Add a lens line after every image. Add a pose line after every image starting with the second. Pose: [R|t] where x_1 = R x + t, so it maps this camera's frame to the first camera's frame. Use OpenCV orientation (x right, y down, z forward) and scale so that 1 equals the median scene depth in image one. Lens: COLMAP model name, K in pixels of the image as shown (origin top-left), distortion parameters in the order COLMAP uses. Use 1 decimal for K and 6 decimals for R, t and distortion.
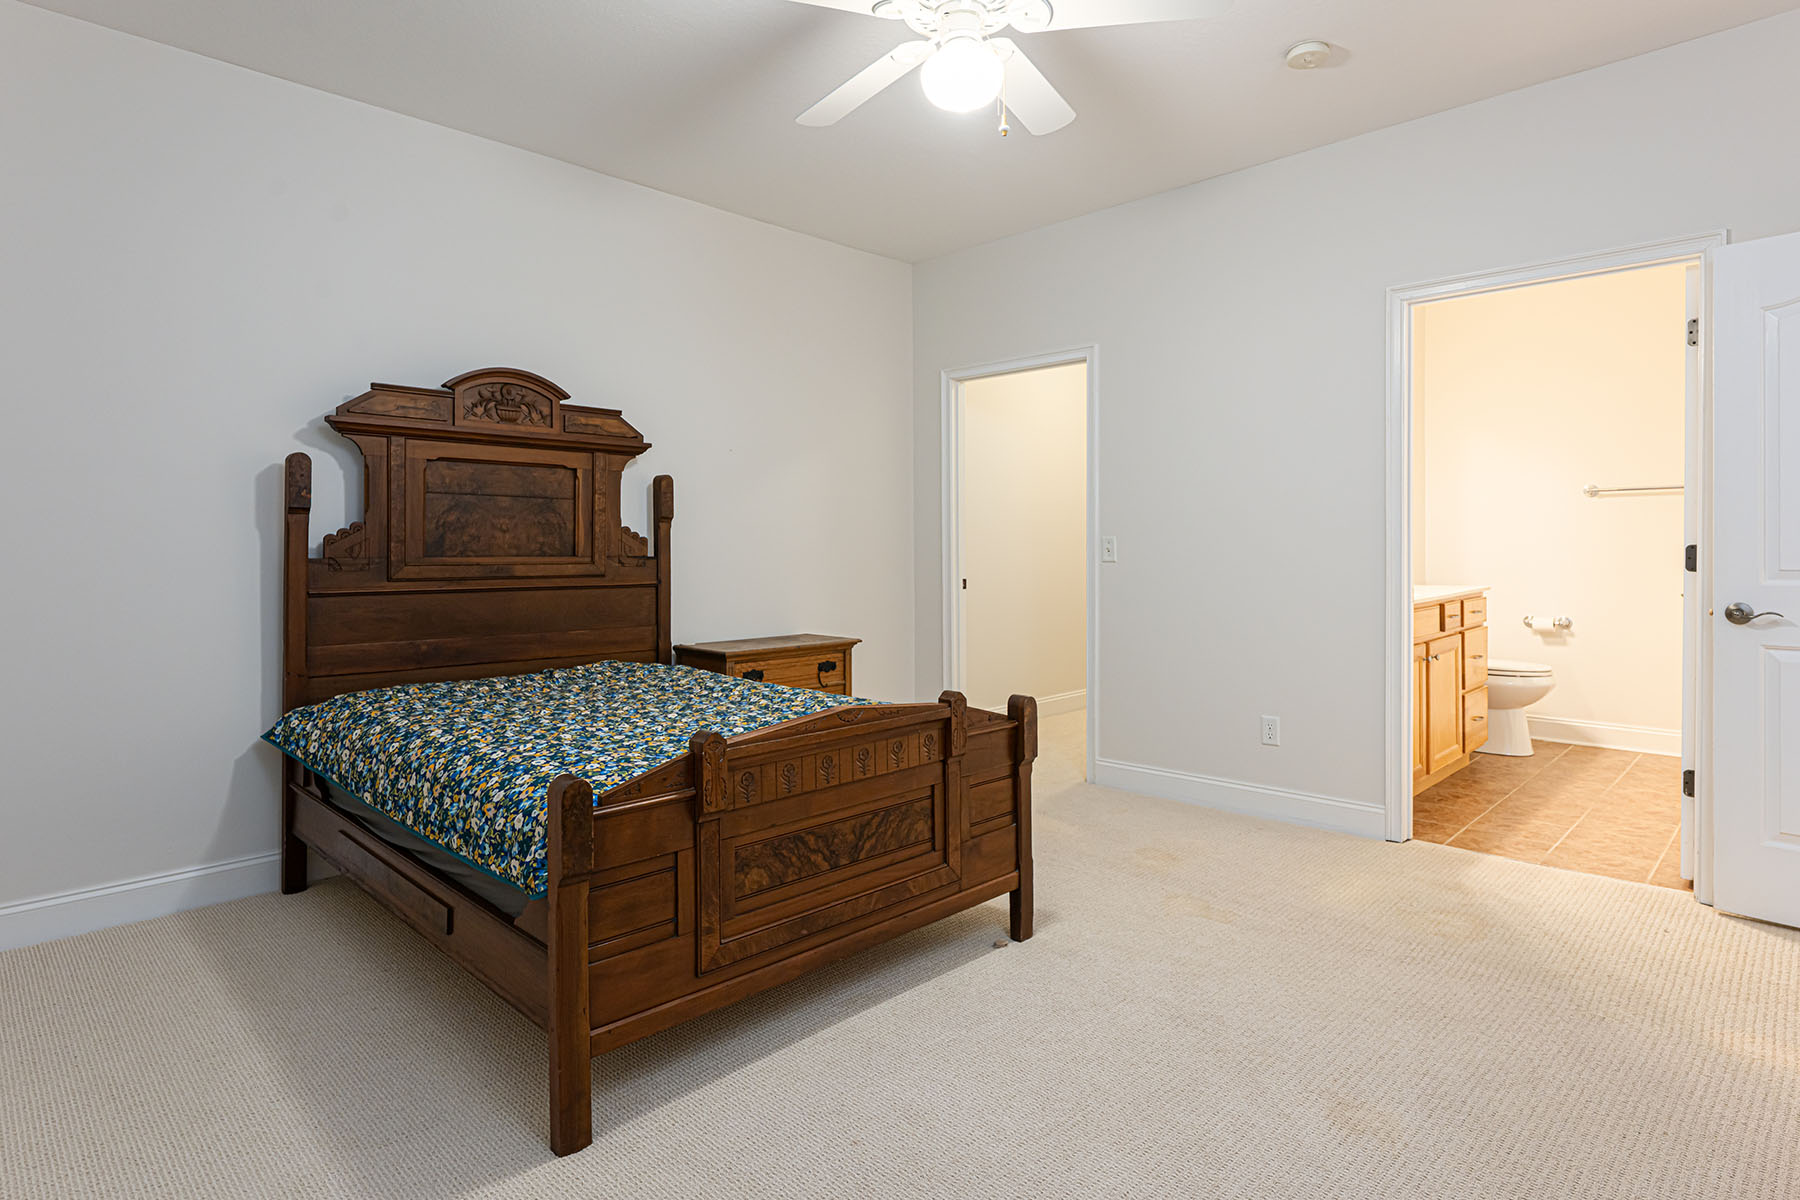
lens RADIAL K [[966.2, 0, 869.7], [0, 966.2, 561.7], [0, 0, 1]] dist [-0.000714, -0.000197]
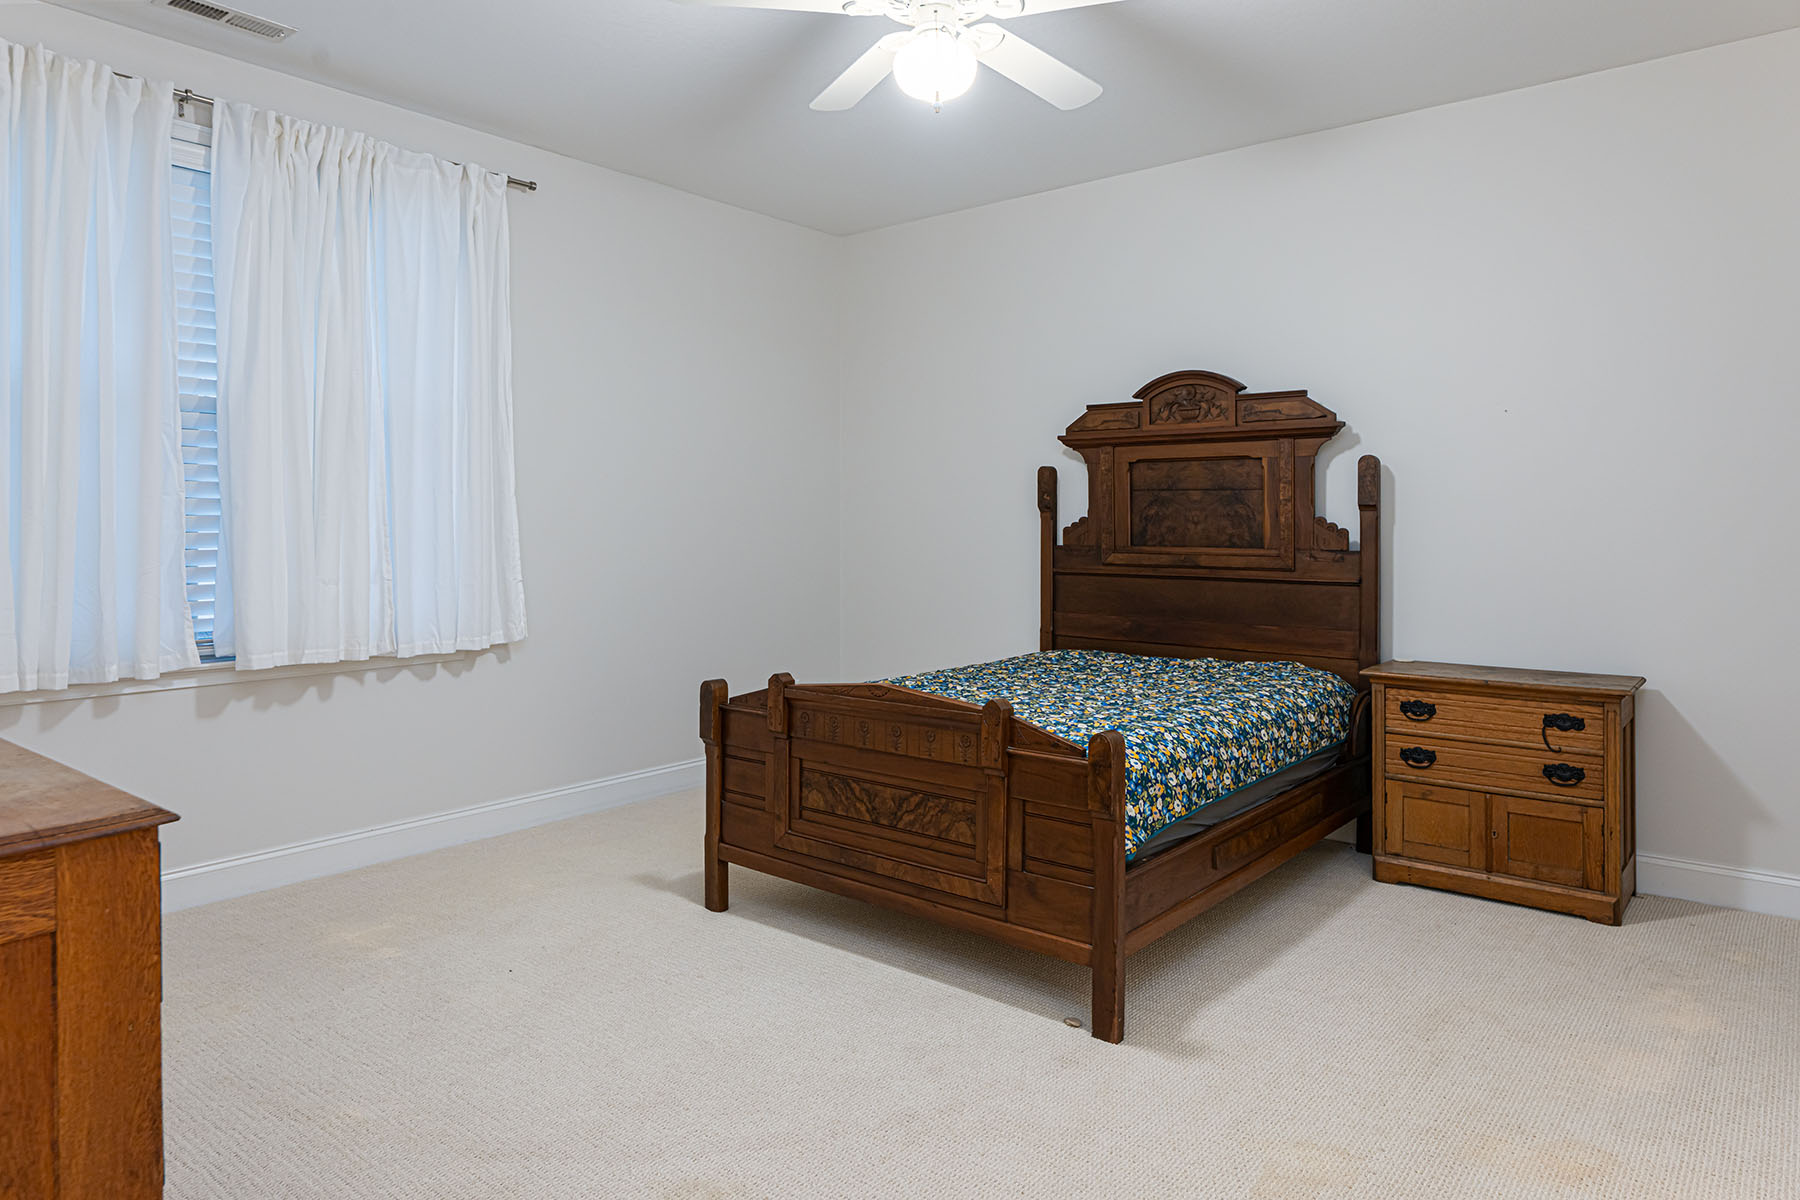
lens RADIAL K [[1099.9, 0, 903.6], [0, 1099.9, 522.4], [0, 0, 1]] dist [-0.002735, -0.000302]
pose [[0.114401, -0.001605, -0.993433, 0.831019], [-0.018576, 0.999820, -0.003754, -0.023085], [0.993261, 0.018883, 0.114350, 0.577088]]
